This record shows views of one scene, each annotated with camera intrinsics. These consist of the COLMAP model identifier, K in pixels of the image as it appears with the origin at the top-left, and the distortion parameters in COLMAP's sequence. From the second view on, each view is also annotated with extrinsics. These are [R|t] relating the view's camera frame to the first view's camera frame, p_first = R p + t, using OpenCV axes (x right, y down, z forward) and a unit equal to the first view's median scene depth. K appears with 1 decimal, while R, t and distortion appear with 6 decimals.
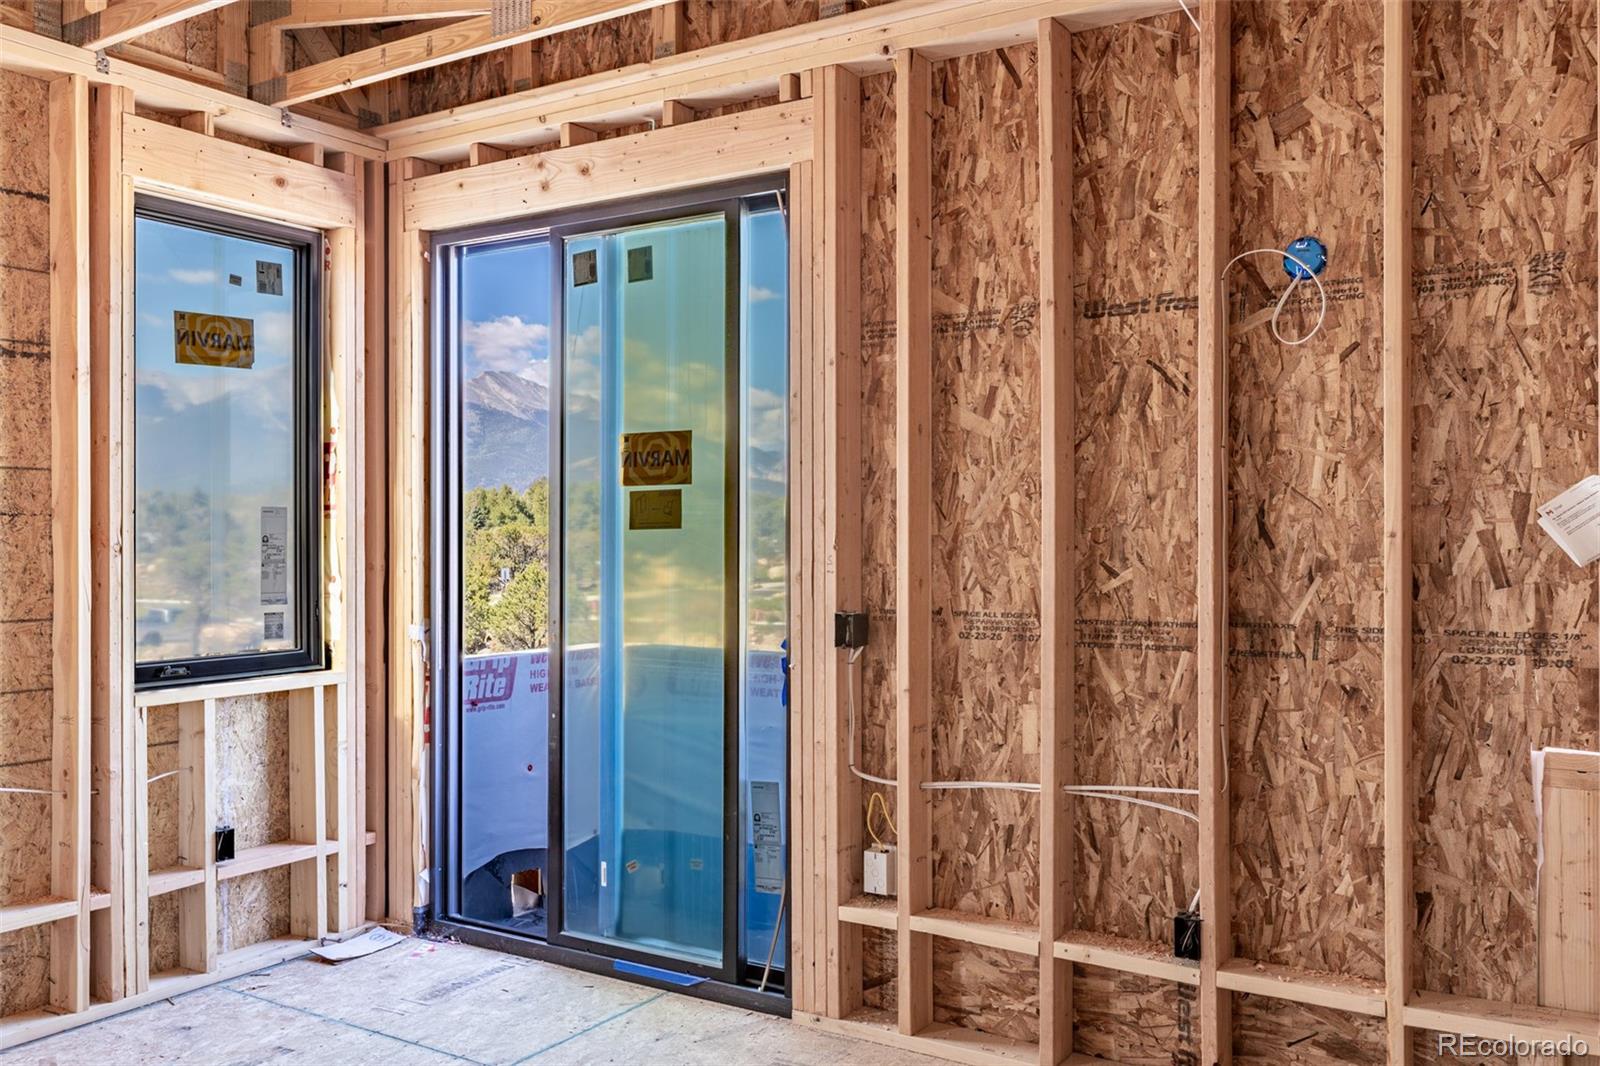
lens RADIAL K [[1332.7, 0, 797.0], [0, 1332.7, 529.7], [0, 0, 1]] dist [0.006371, 0.002530]
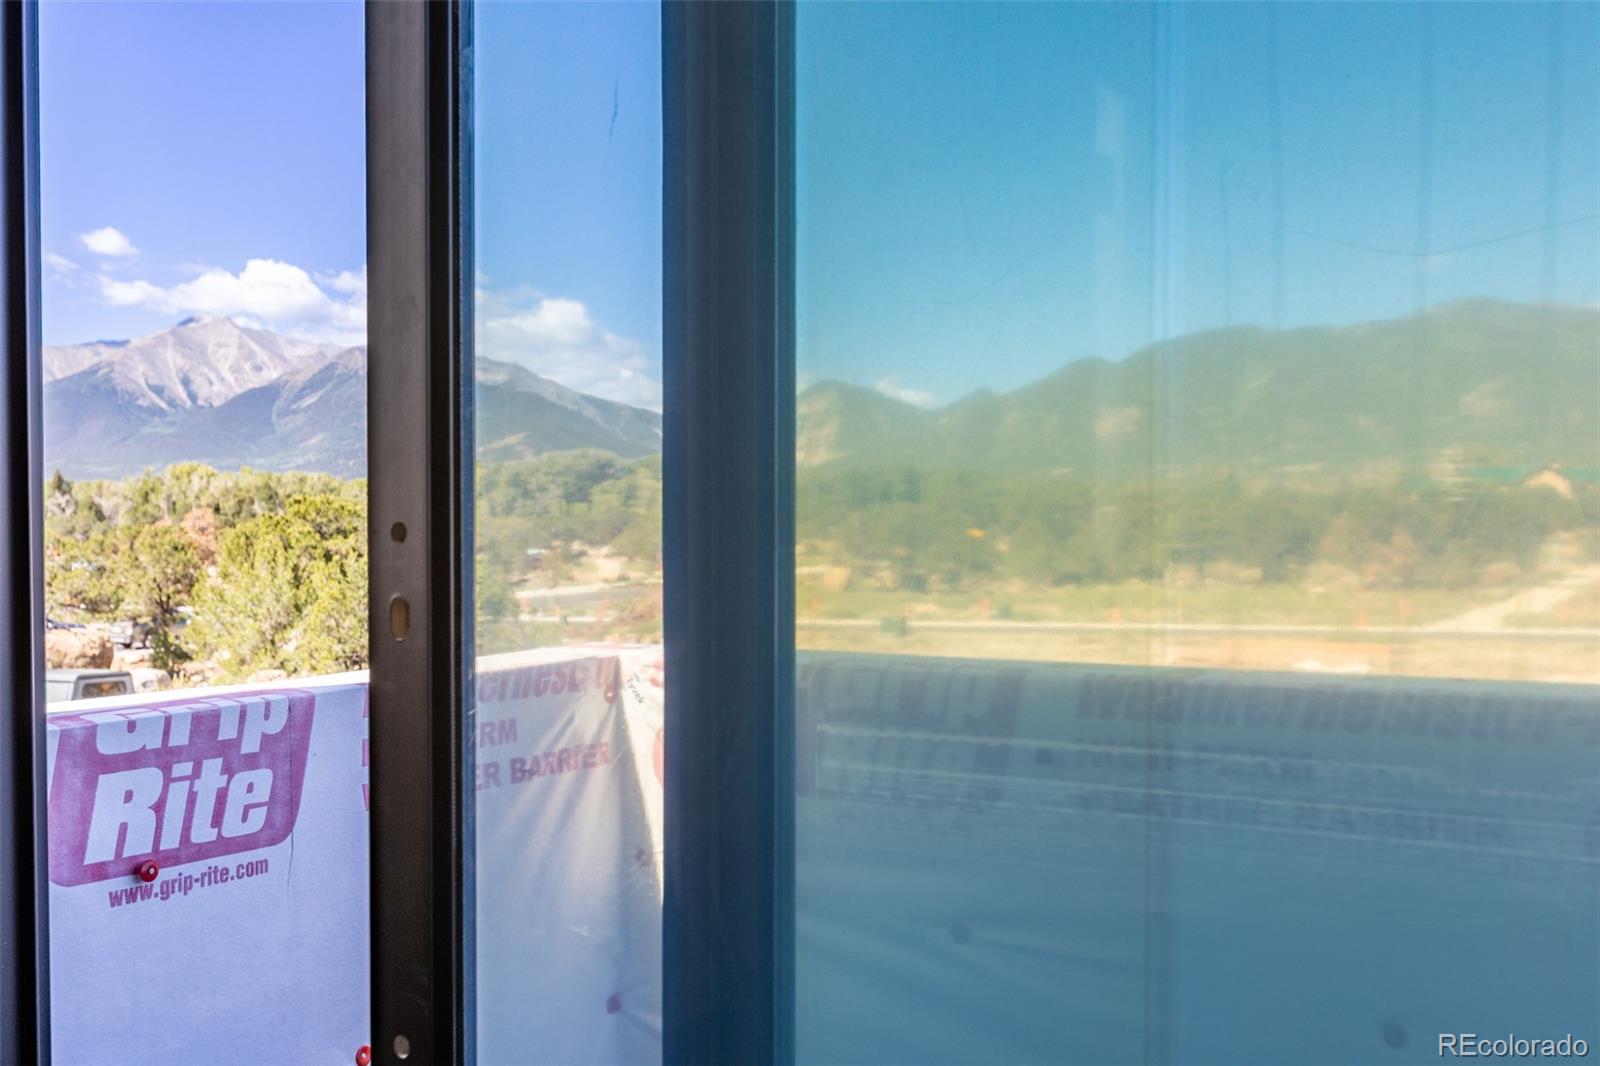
lens RADIAL K [[1481.7, 0, 801.9], [0, 1481.7, 519.6], [0, 0, 1]] dist [-0.023906, 0.000000]
pose [[0.999301, -0.011286, 0.035647, -0.016418], [0.011256, 0.999936, 0.001050, 0.008324], [-0.035656, -0.000648, 0.999364, 0.097379]]
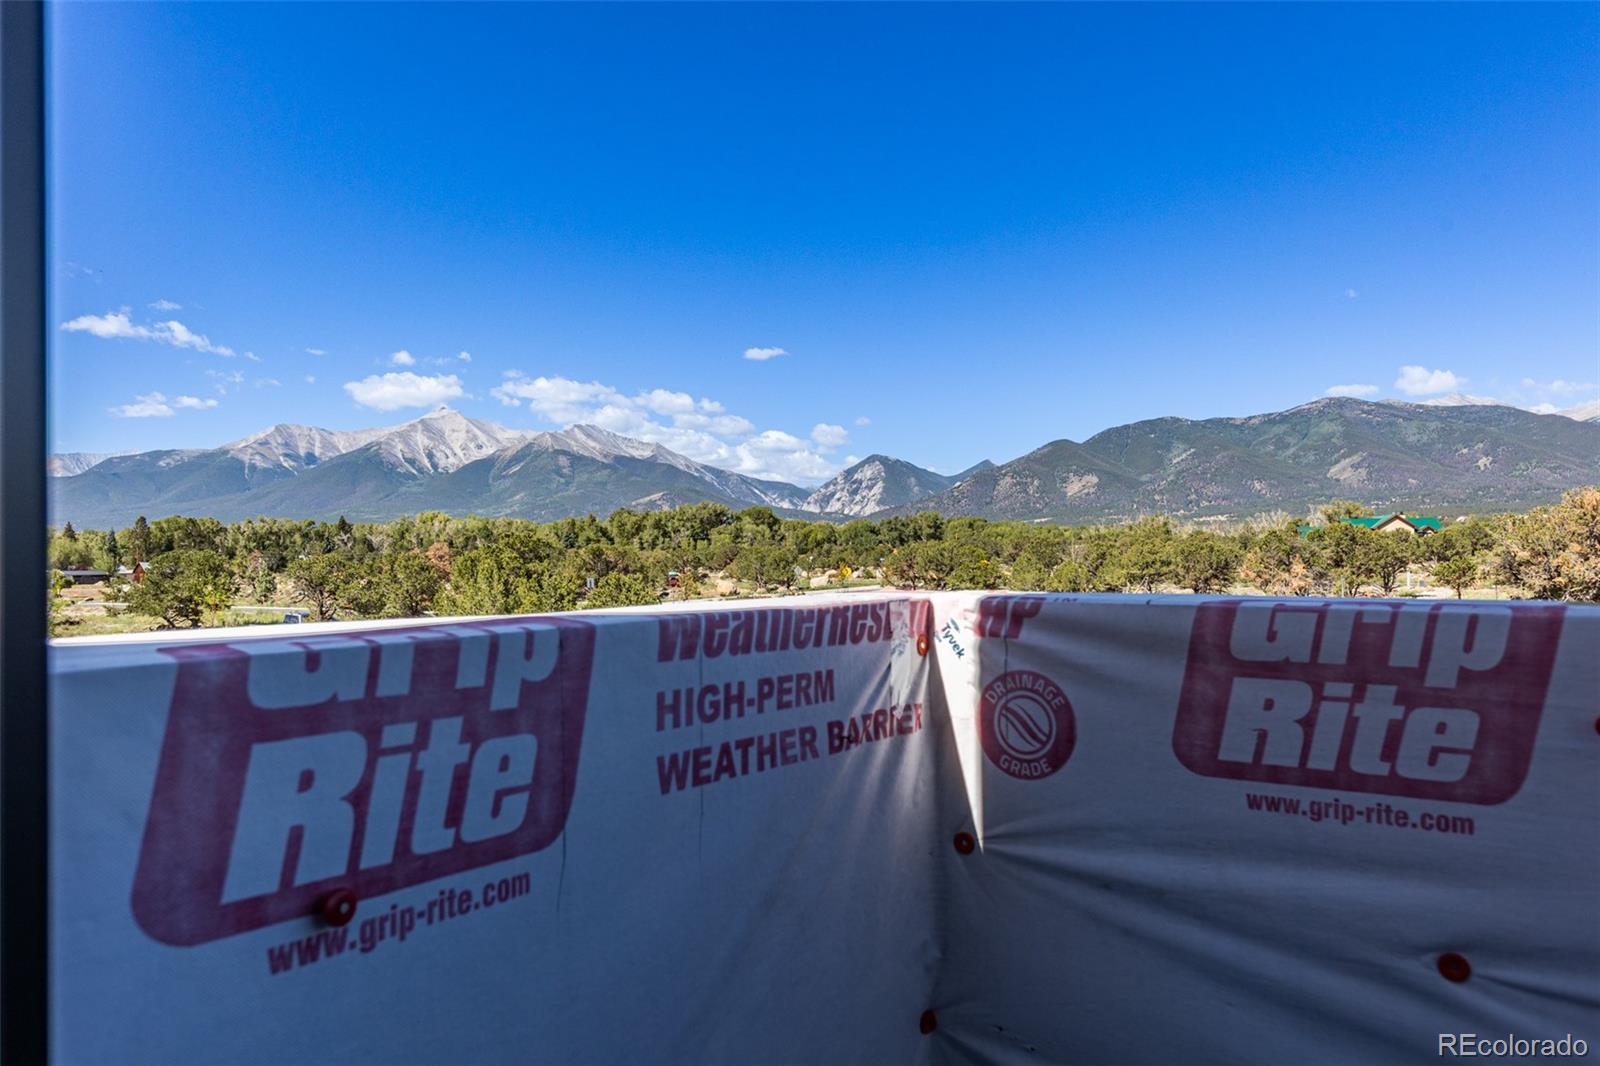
lens RADIAL K [[1039.2, 0, 800.6], [0, 1039.2, 550.2], [0, 0, 1]] dist [-0.014359, 0.006446]
pose [[0.999831, -0.007900, -0.016619, -0.025696], [0.007844, 0.999963, -0.003440, 0.012355], [0.016646, 0.003309, 0.999856, 0.123102]]
